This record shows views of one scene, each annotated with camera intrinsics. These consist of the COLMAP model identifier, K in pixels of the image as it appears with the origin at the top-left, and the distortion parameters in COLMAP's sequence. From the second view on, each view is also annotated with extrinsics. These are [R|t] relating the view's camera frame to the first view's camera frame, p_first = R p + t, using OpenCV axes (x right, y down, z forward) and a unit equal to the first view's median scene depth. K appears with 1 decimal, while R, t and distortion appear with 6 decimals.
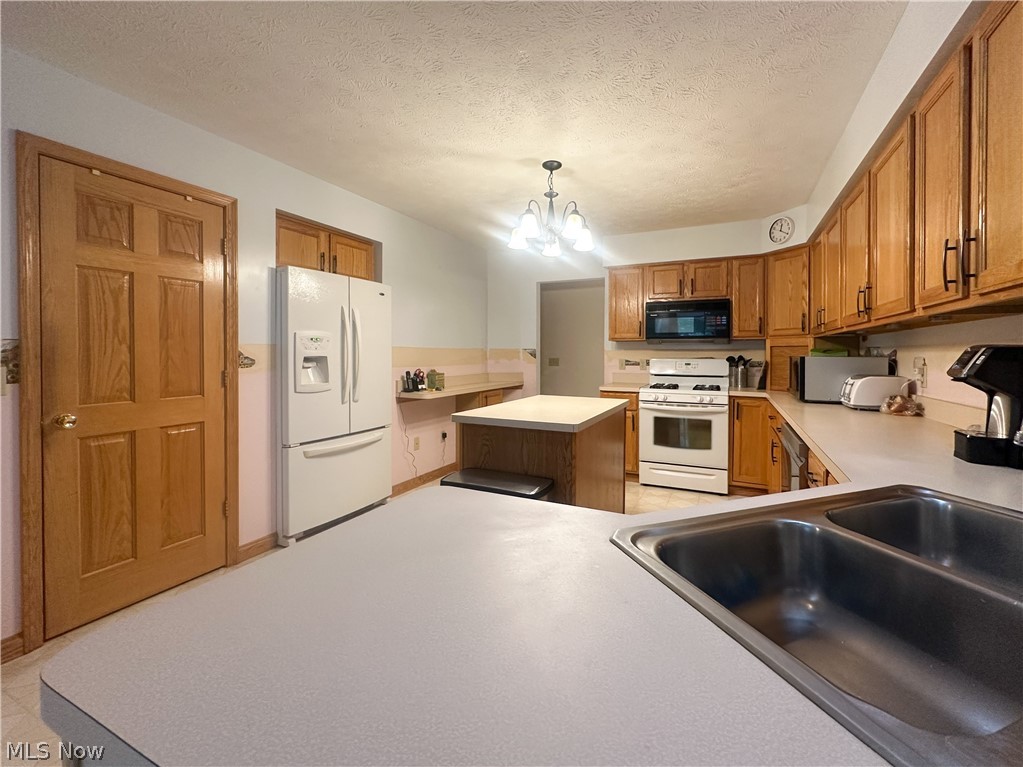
lens RADIAL K [[434.7, 0, 538.0], [0, 434.7, 359.3], [0, 0, 1]] dist [-0.000346, -0.000408]
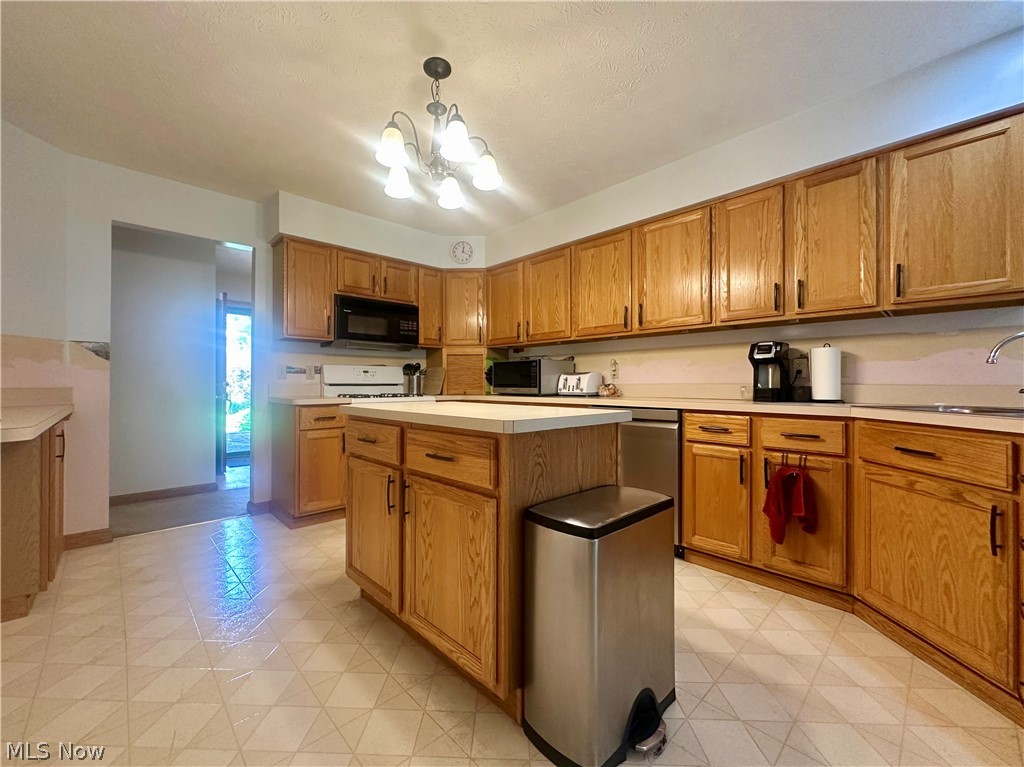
lens RADIAL K [[422.6, 0, 504.9], [0, 422.6, 382.0], [0, 0, 1]] dist [-0.001437, -0.000279]
pose [[0.389223, -0.001949, 0.921142, -0.393270], [0.015734, 0.999866, -0.004533, 0.046726], [-0.921009, 0.016258, 0.389201, 0.455505]]
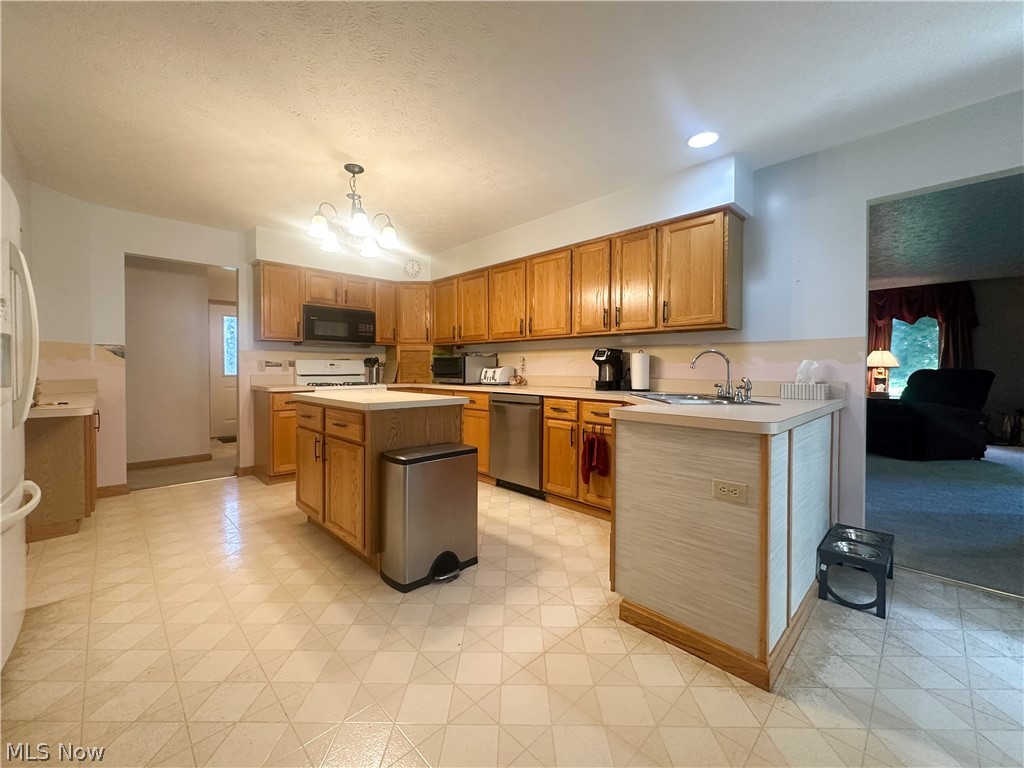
lens RADIAL K [[413.1, 0, 520.8], [0, 413.1, 375.2], [0, 0, 1]] dist [-0.001152, -0.000055]
pose [[0.354825, -0.021075, 0.934695, -0.545492], [0.012914, 0.999761, 0.017640, 0.029375], [-0.934844, 0.005811, 0.355012, 0.191836]]
